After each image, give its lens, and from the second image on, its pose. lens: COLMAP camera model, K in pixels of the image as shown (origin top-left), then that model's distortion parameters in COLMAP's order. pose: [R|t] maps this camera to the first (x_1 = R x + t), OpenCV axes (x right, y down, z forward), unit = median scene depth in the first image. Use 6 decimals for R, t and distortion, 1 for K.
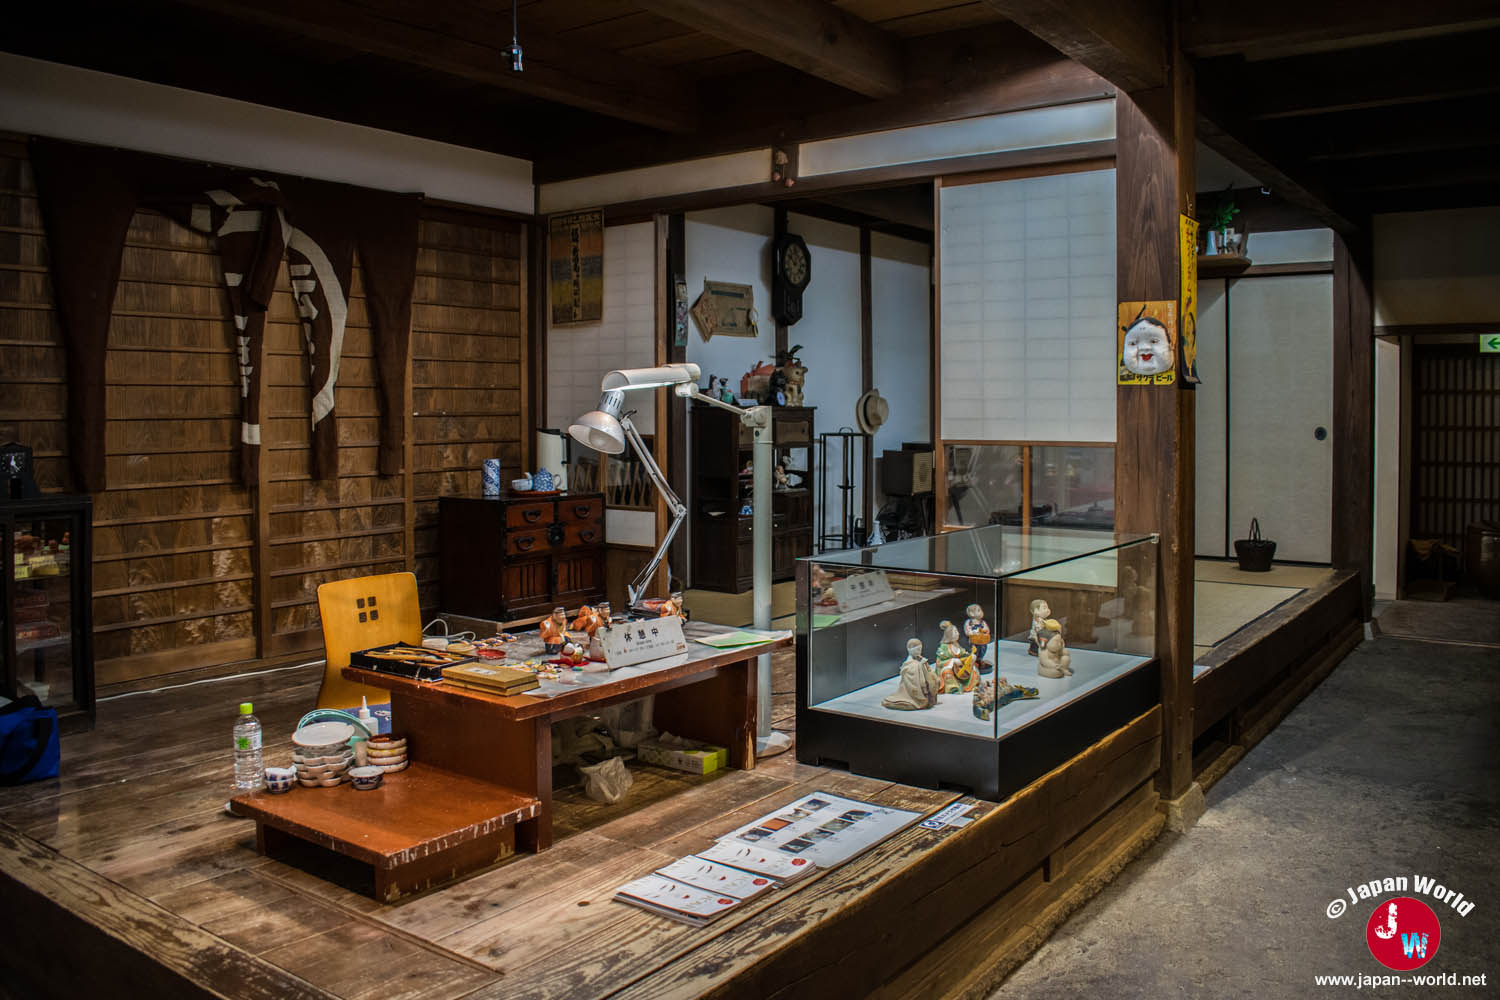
lens RADIAL K [[1203.5, 0, 752.5], [0, 1203.5, 502.8], [0, 0, 1]] dist [-0.079532, -0.004227]
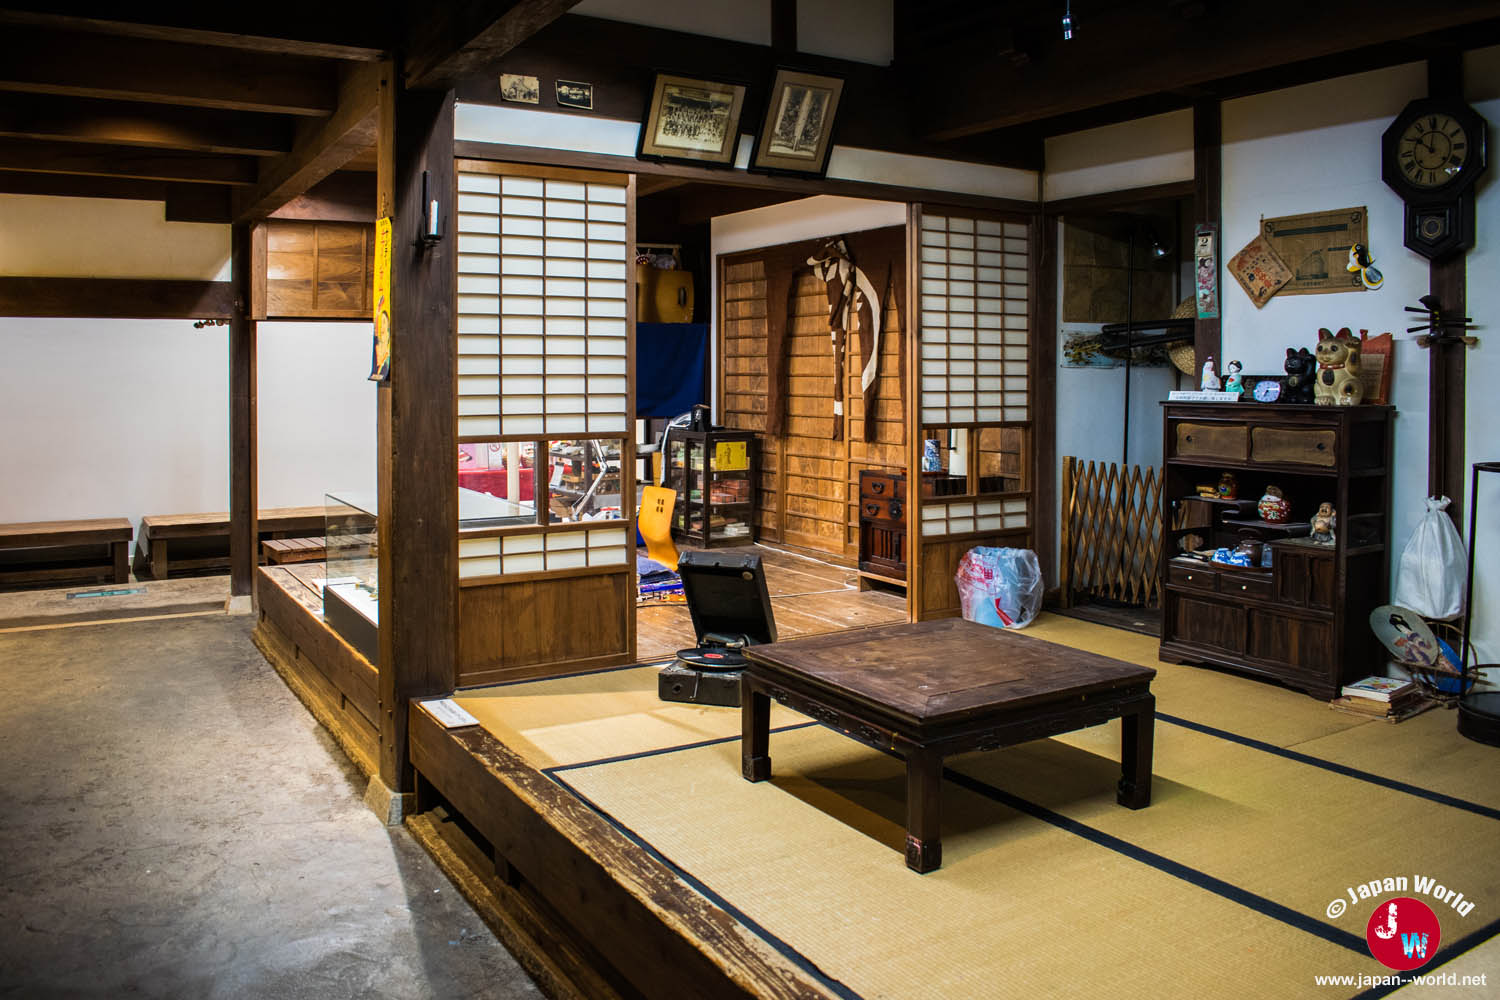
lens RADIAL K [[1203.5, 0, 751.9], [0, 1203.5, 498.0], [0, 0, 1]] dist [-0.079532, -0.004227]
pose [[-0.384547, 0.092835, -0.918425, 0.881207], [-0.079279, 0.987933, 0.133055, -0.117885], [0.919695, 0.123978, -0.372547, 1.251430]]
